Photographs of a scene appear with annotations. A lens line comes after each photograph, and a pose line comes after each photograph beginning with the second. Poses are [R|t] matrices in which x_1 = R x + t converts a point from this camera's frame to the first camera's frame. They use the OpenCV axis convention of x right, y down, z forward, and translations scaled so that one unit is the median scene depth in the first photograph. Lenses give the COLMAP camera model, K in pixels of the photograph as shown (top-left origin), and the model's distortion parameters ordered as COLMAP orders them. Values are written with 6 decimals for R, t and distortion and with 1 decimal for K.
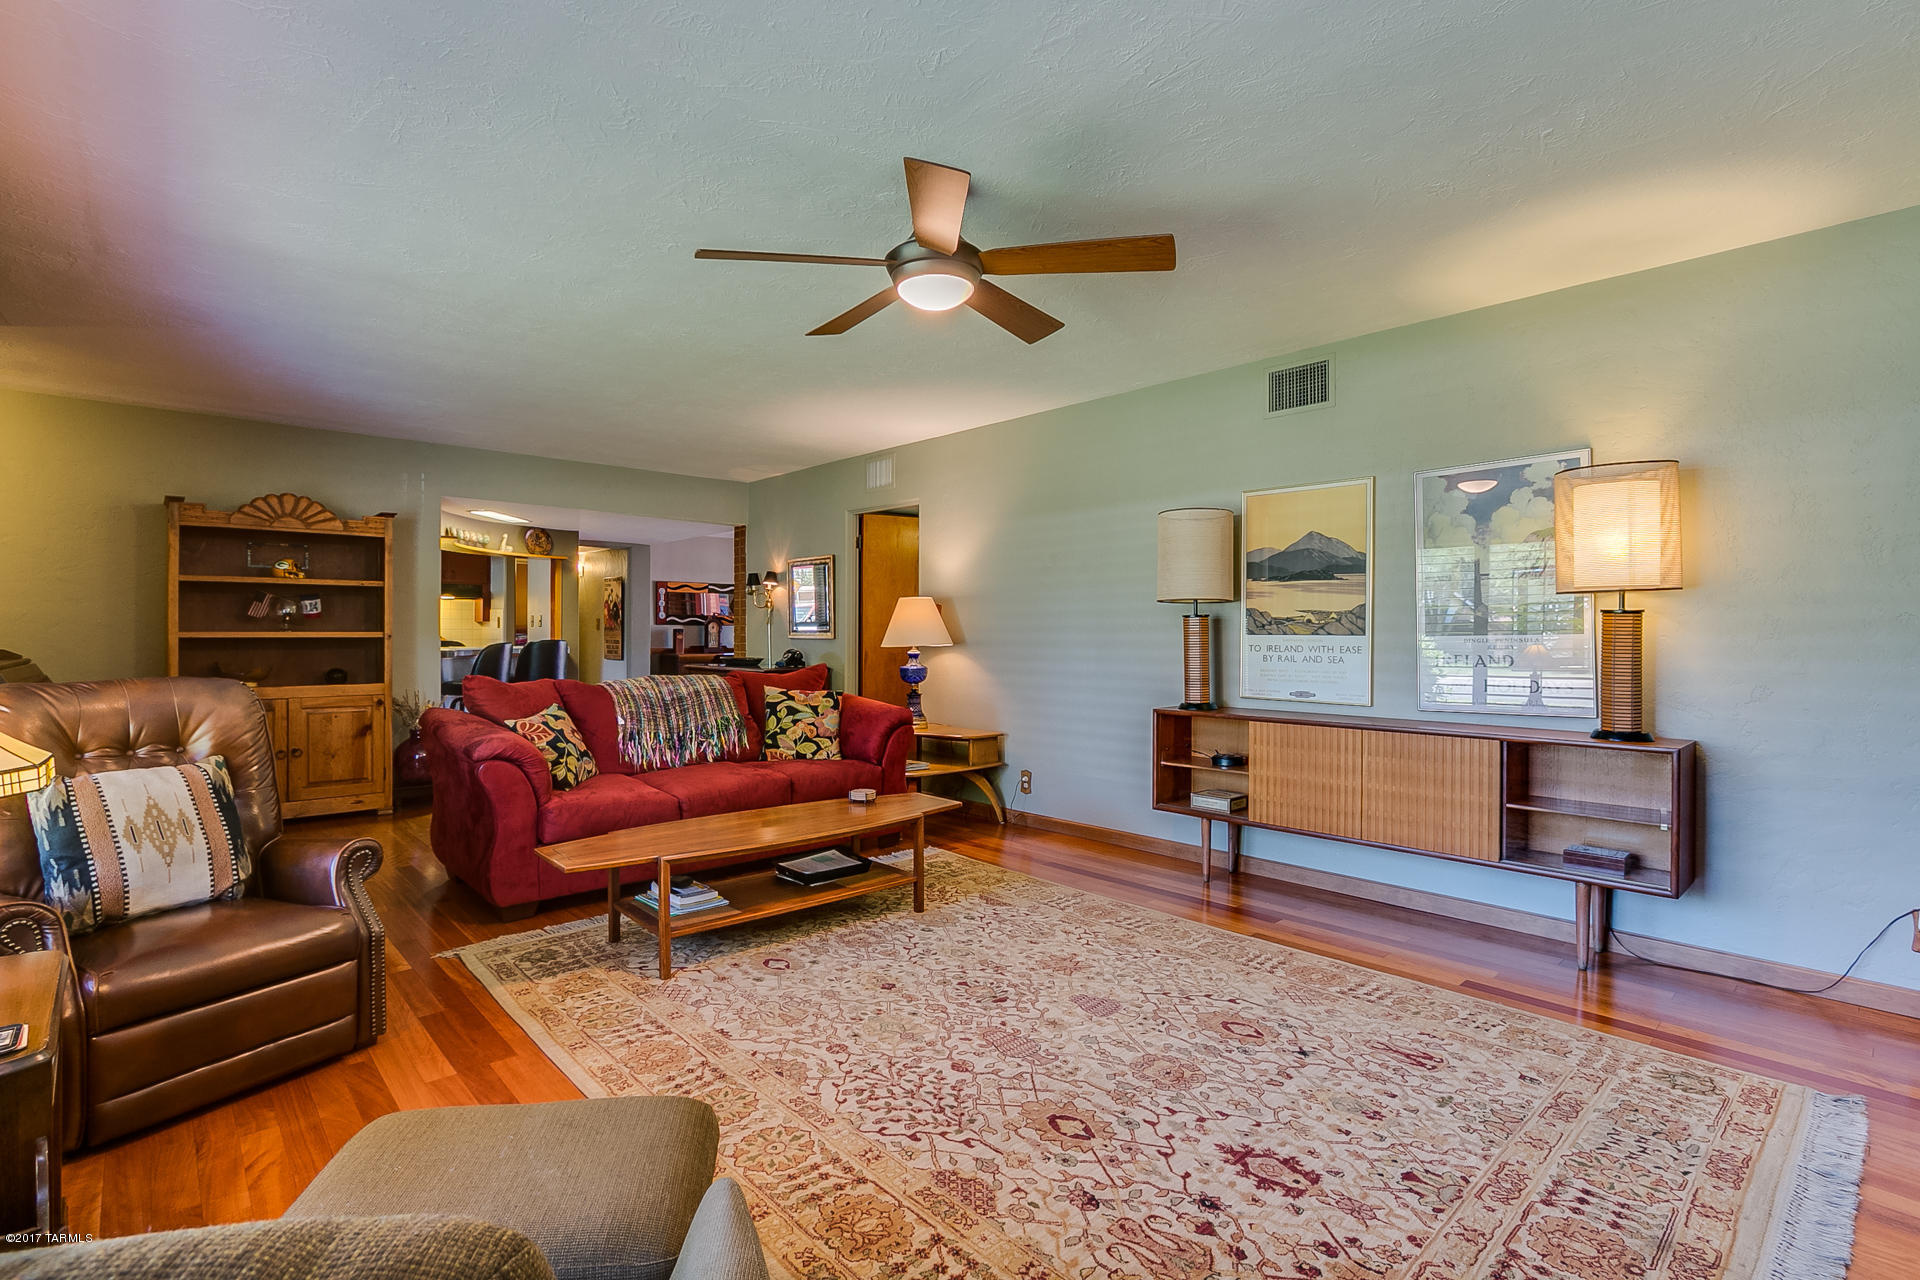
lens RADIAL K [[896.4, 0, 960.0], [0, 896.4, 640.0], [0, 0, 1]] dist [-0.036872, 0.014122]
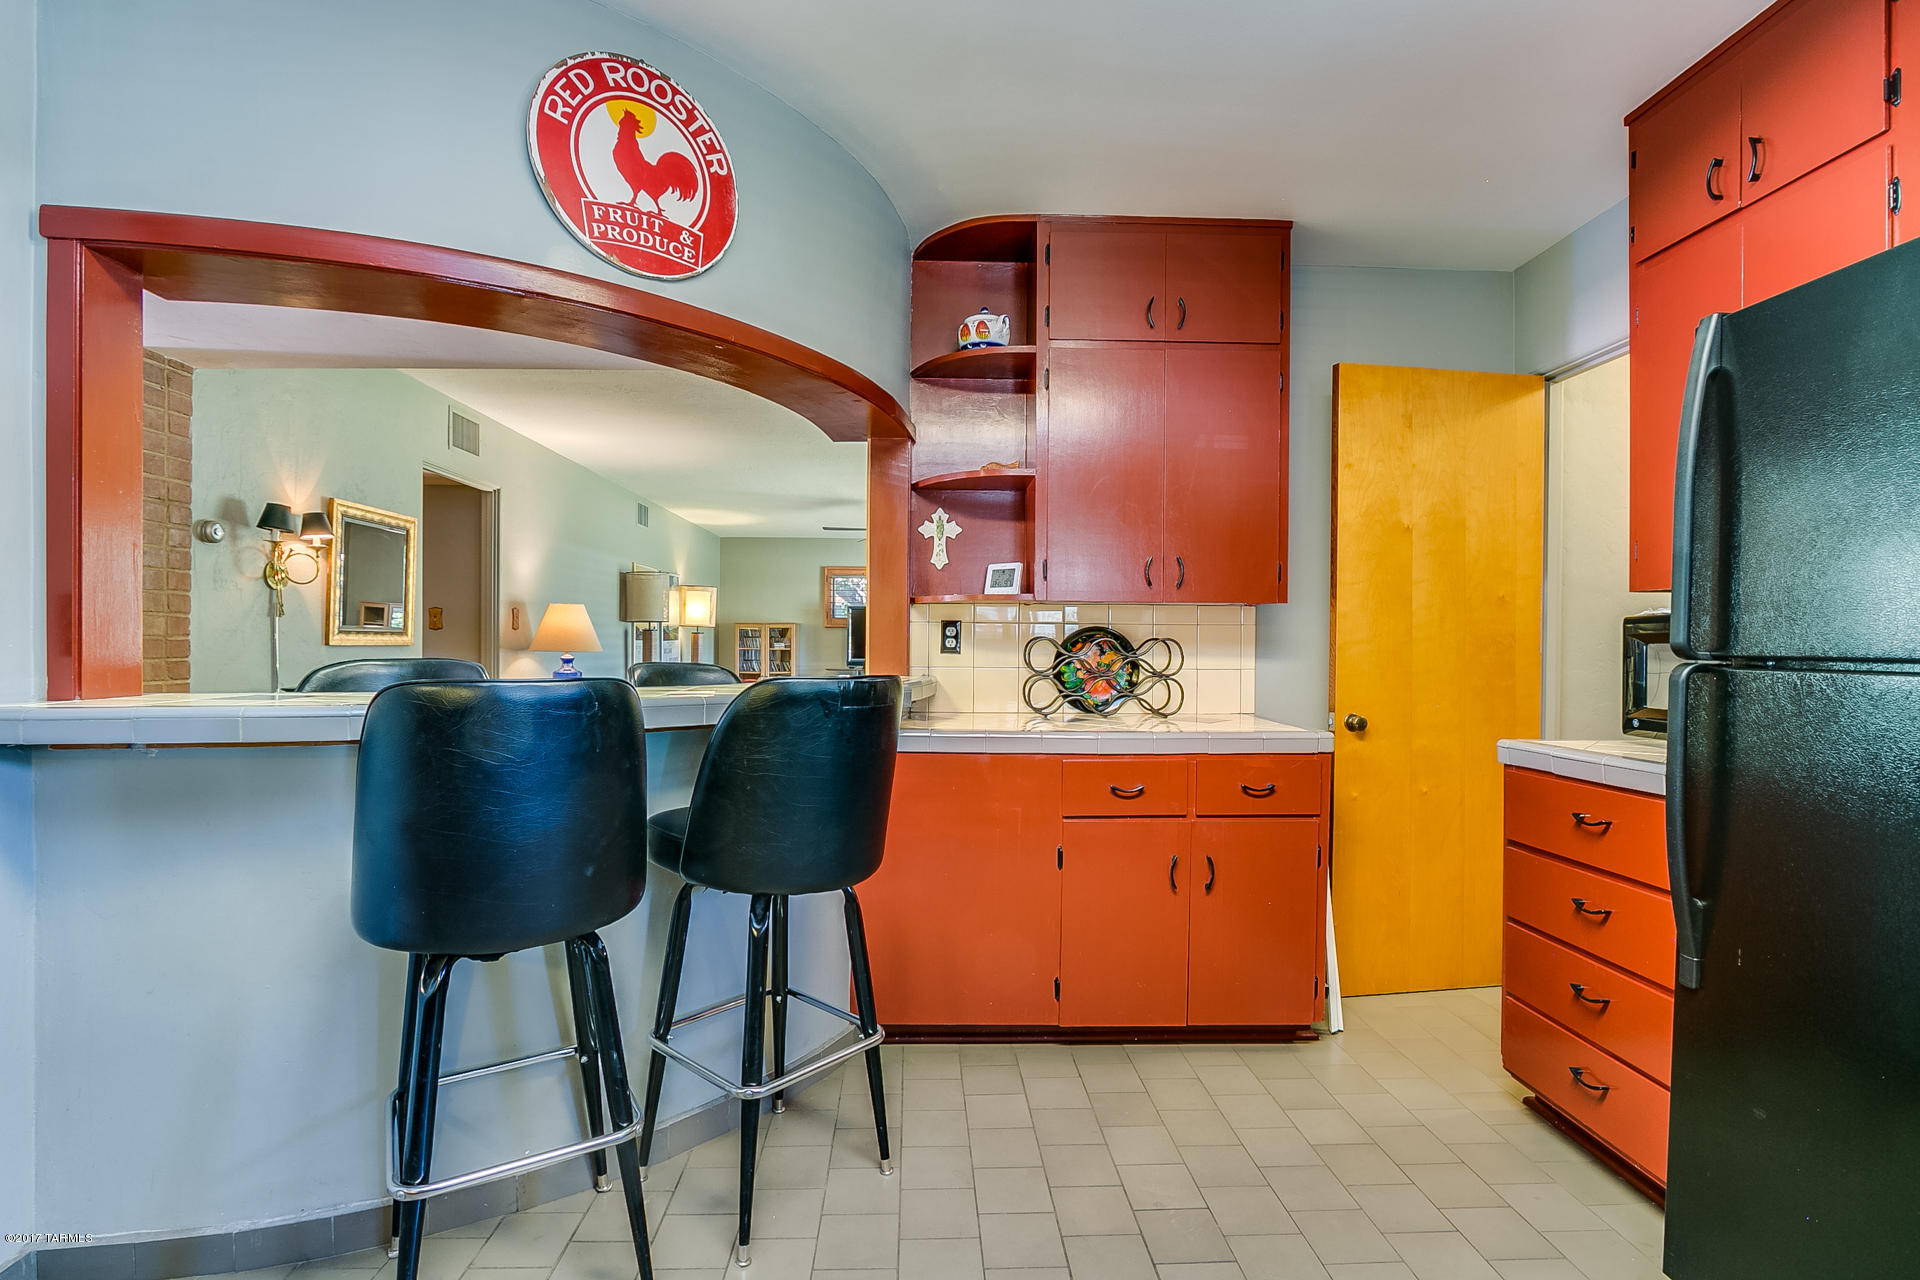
lens RADIAL K [[898.0, 0, 956.0], [0, 898.0, 659.3], [0, 0, 1]] dist [-0.036524, 0.010670]
pose [[-0.755628, -0.015984, 0.654806, -1.576819], [-0.002520, 0.999766, 0.021497, -0.008873], [-0.654996, 0.014593, -0.755491, 2.221065]]
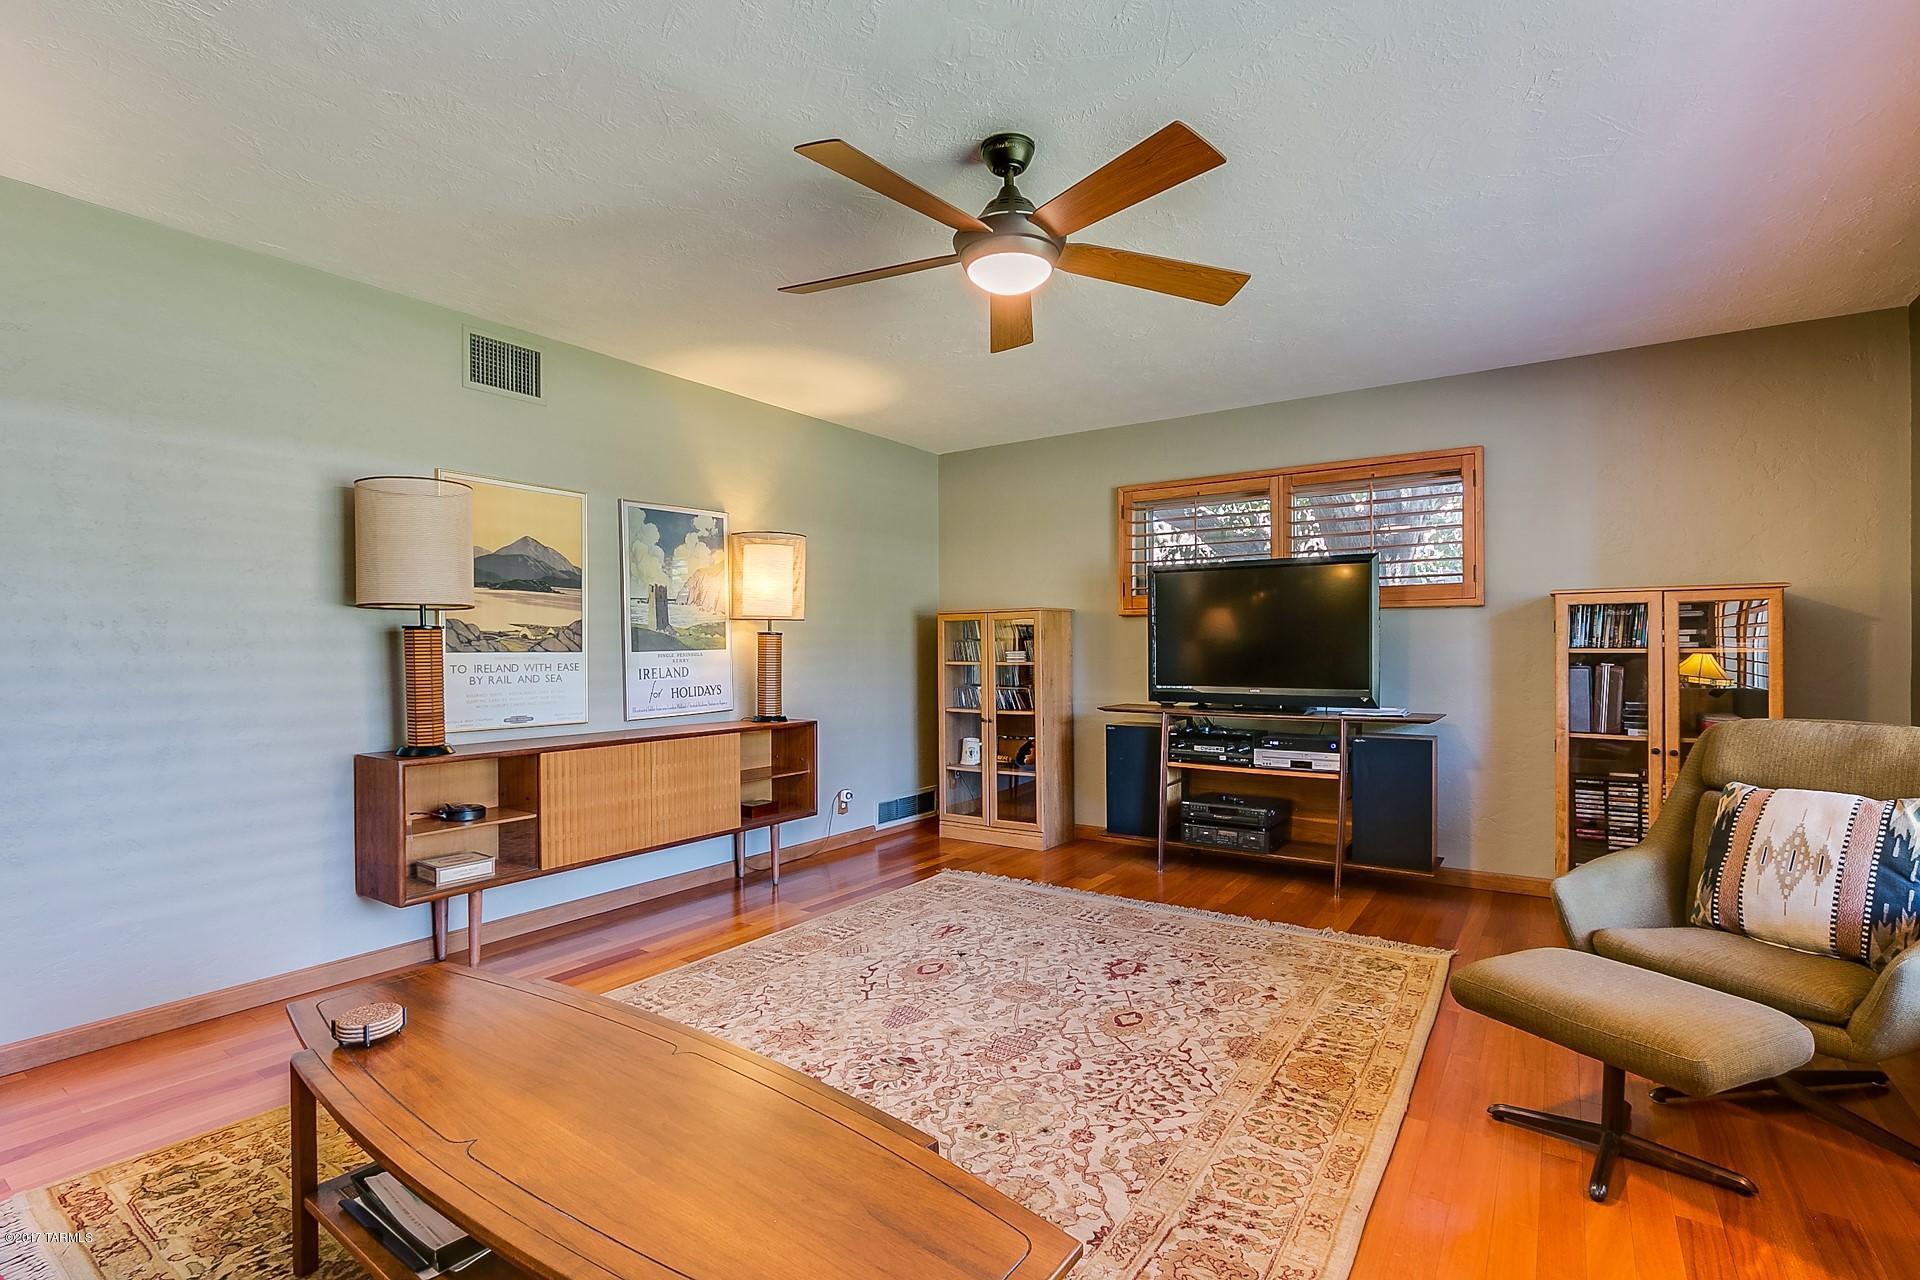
lens RADIAL K [[870.7, 0, 946.0], [0, 870.7, 661.2], [0, 0, 1]] dist [-0.009578, -0.000032]
pose [[-0.205857, -0.016335, 0.978446, -0.581916], [0.011035, 0.999758, 0.019012, -0.008919], [-0.978520, 0.014711, -0.205627, 0.818445]]
